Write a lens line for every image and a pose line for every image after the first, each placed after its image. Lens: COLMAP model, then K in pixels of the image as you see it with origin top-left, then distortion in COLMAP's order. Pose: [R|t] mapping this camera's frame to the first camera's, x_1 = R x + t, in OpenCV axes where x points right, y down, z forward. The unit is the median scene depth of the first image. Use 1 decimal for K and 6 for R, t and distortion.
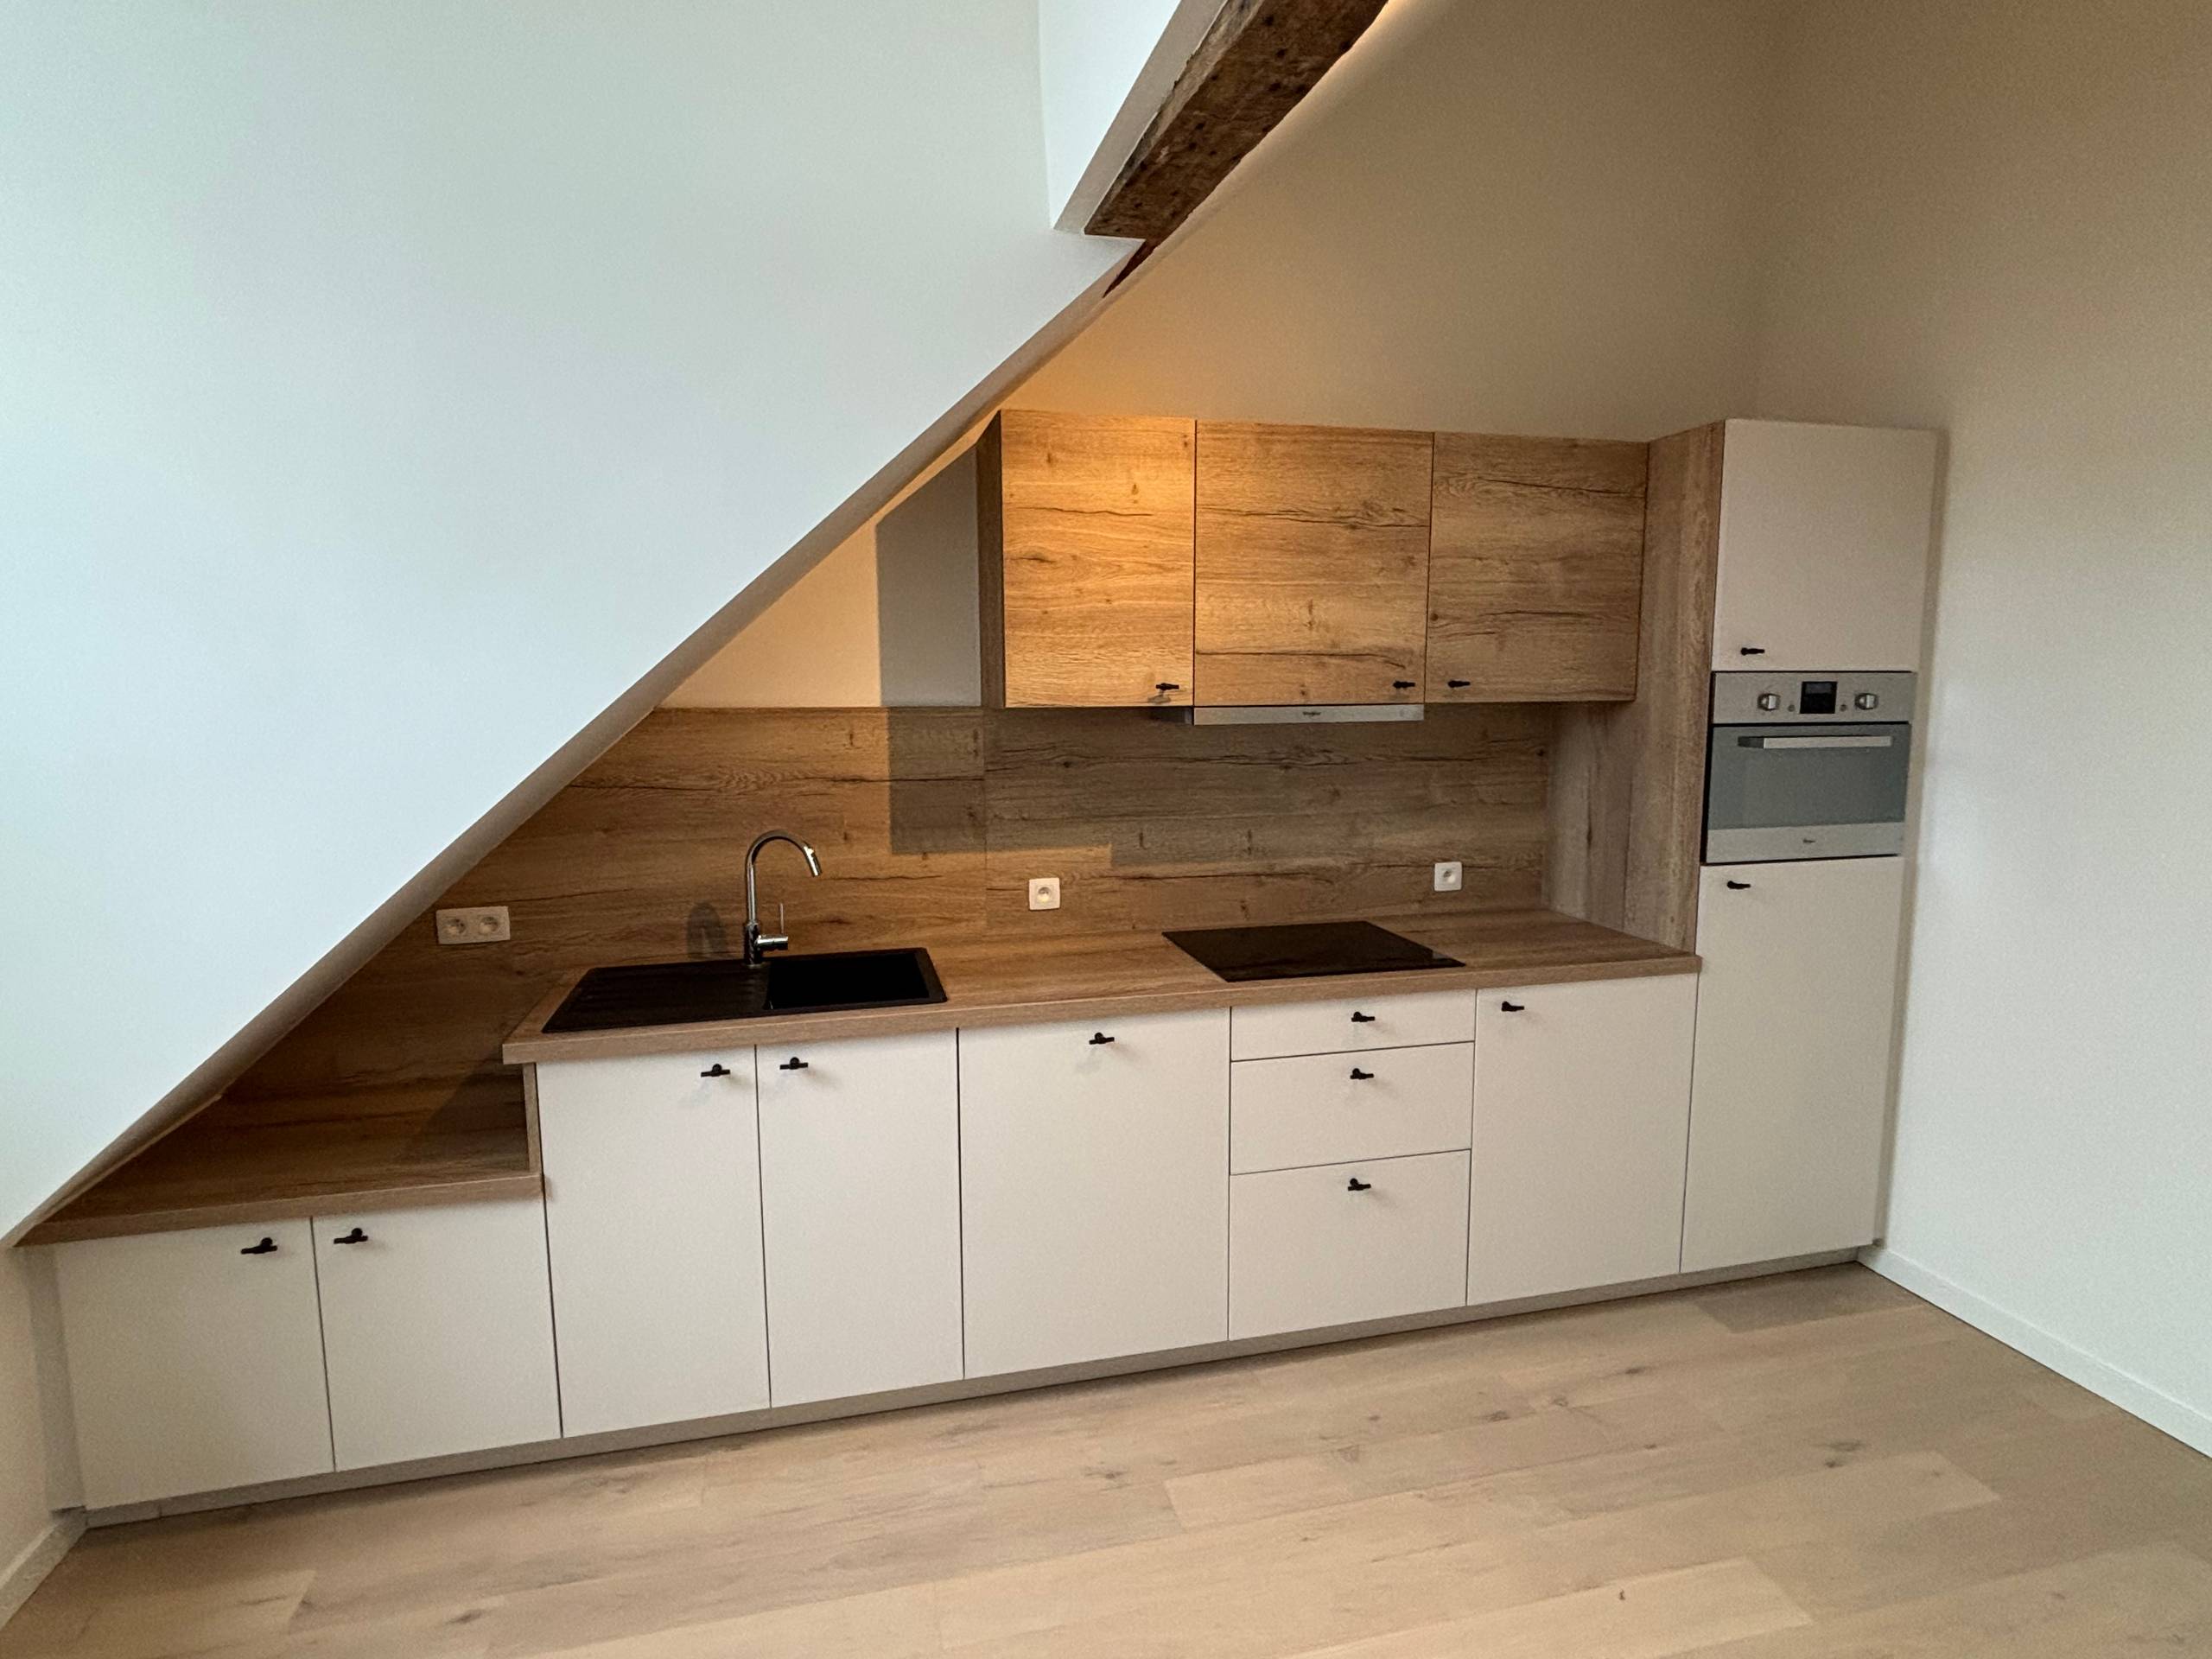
lens RADIAL K [[1120.8, 0, 1106.0], [0, 1120.8, 829.5], [0, 0, 1]] dist [0.000779, 0.001167]
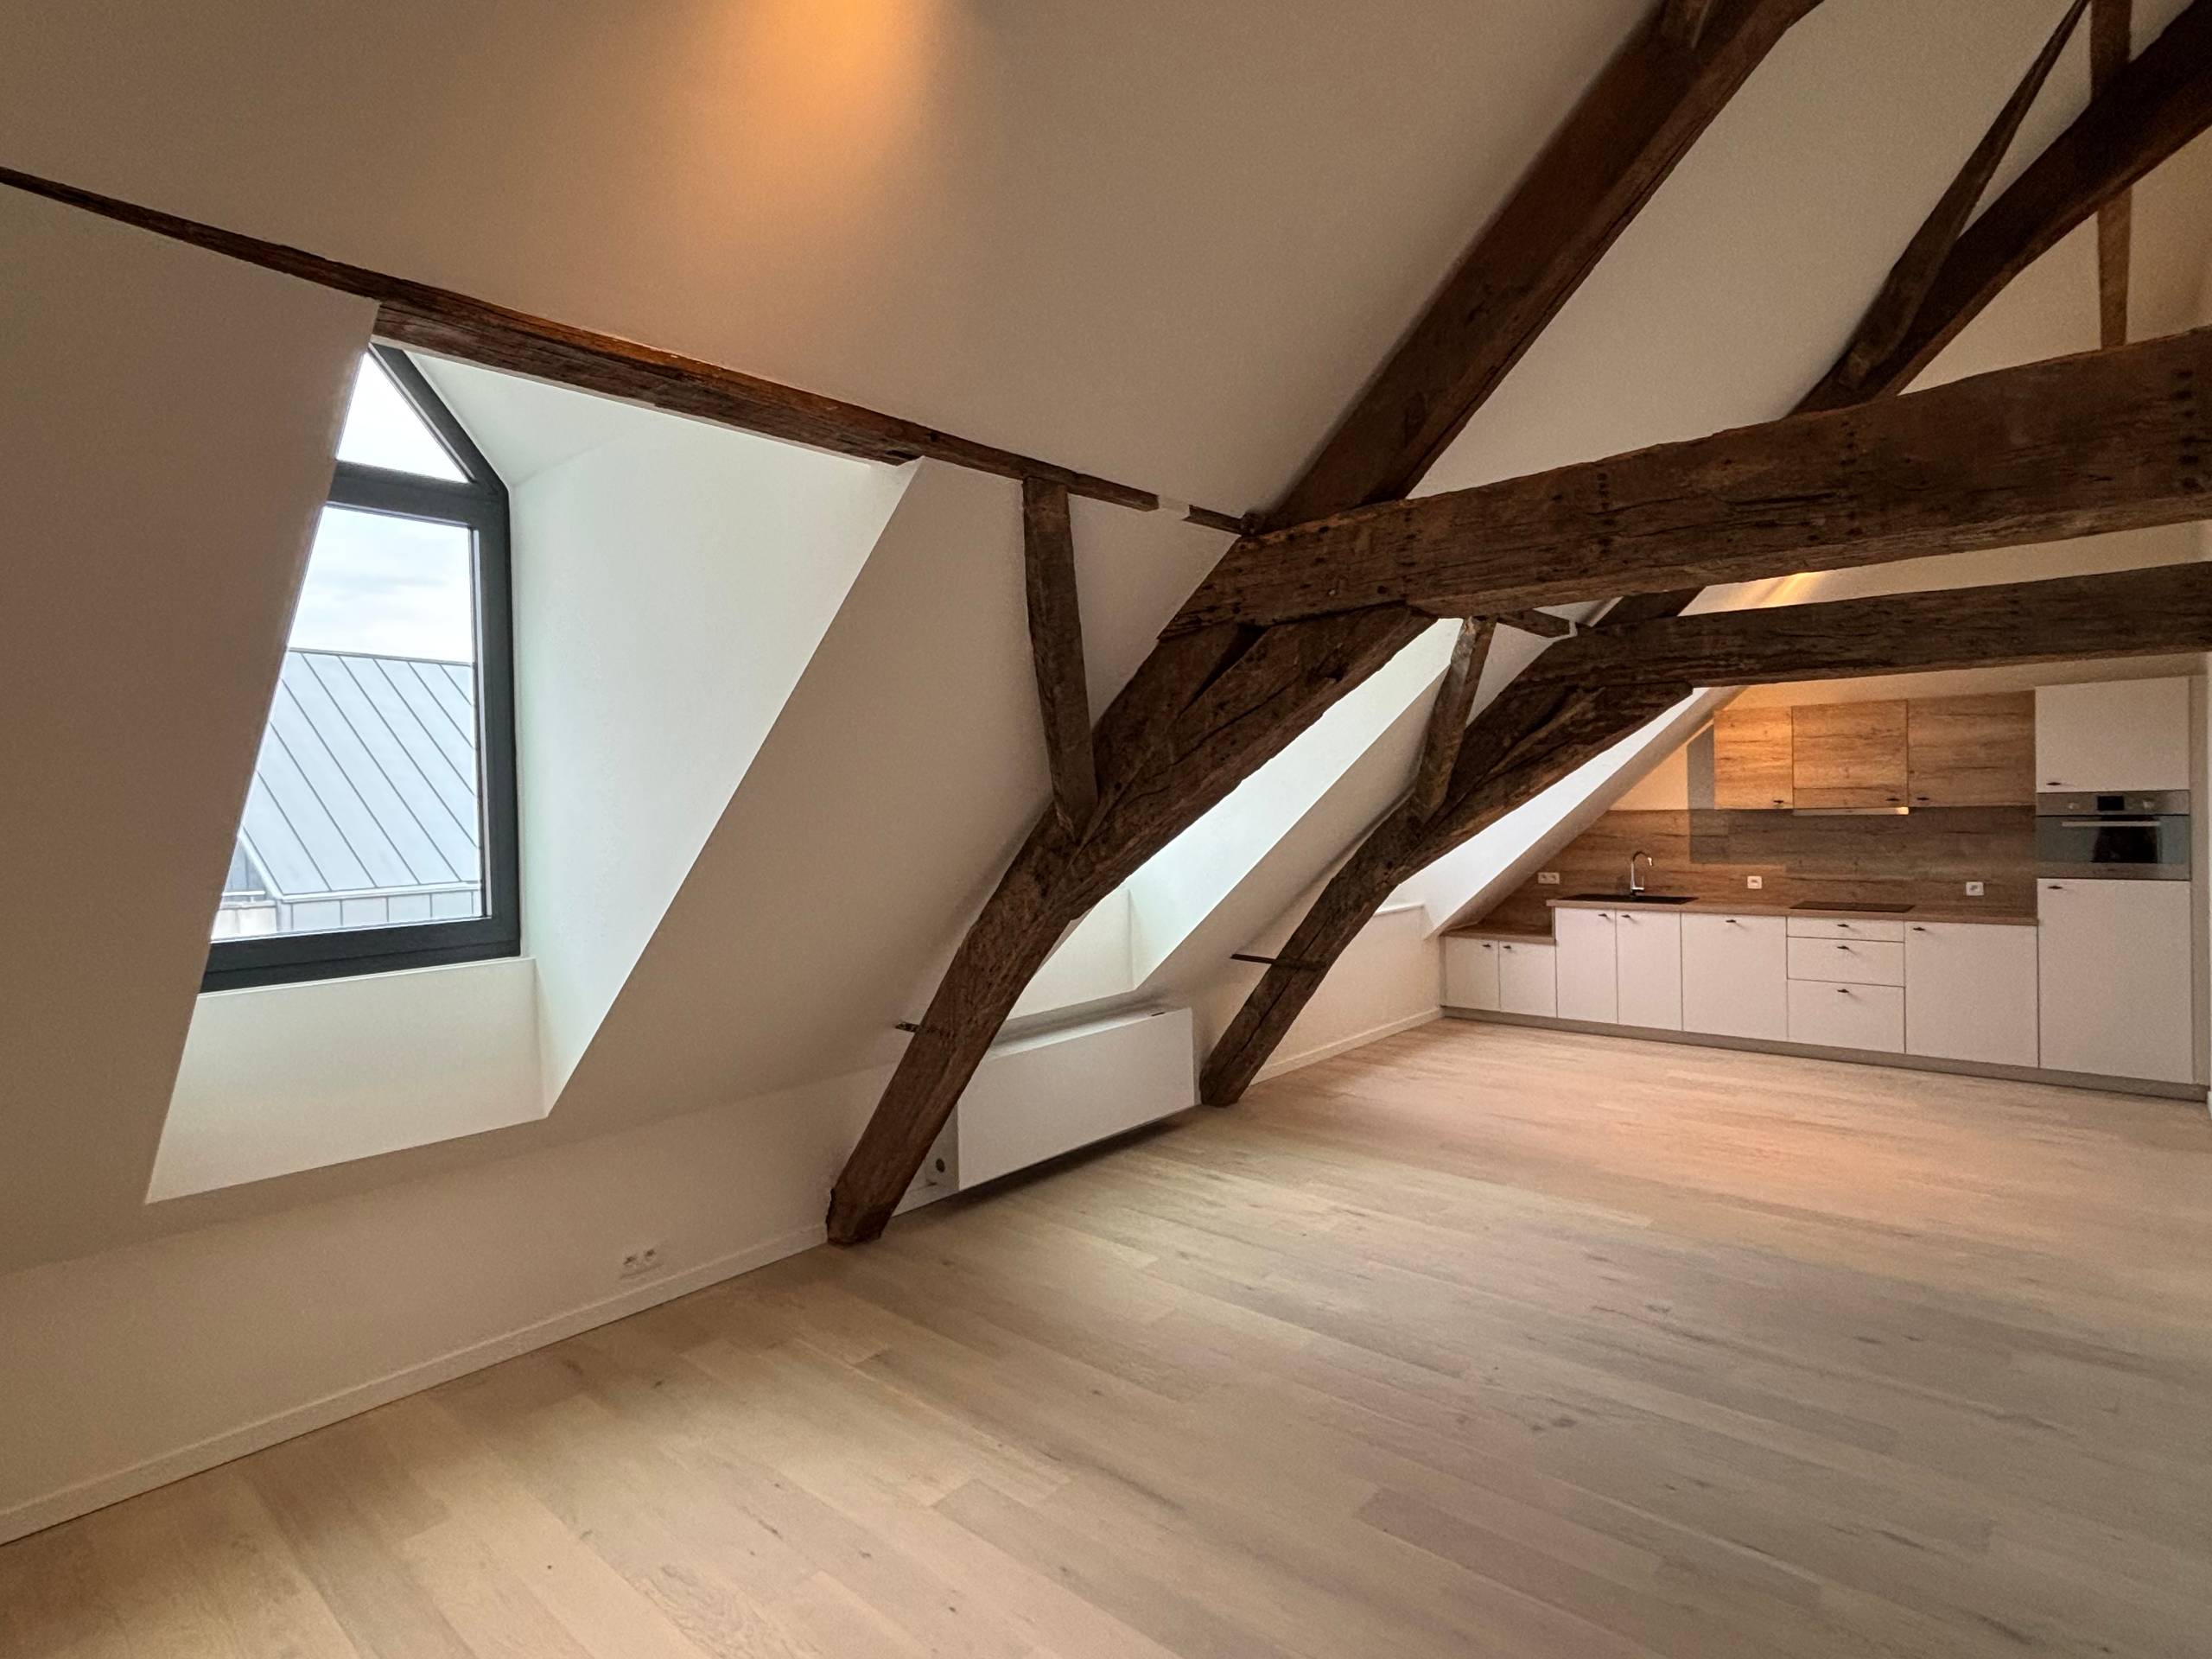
lens RADIAL K [[1120.8, 0, 1106.0], [0, 1120.8, 829.5], [0, 0, 1]] dist [0.000779, 0.001167]
pose [[0.566151, 0.009788, -0.824243, 1.321612], [-0.085969, 0.995178, -0.047232, 0.202192], [0.819806, 0.097599, 0.564263, -1.807133]]
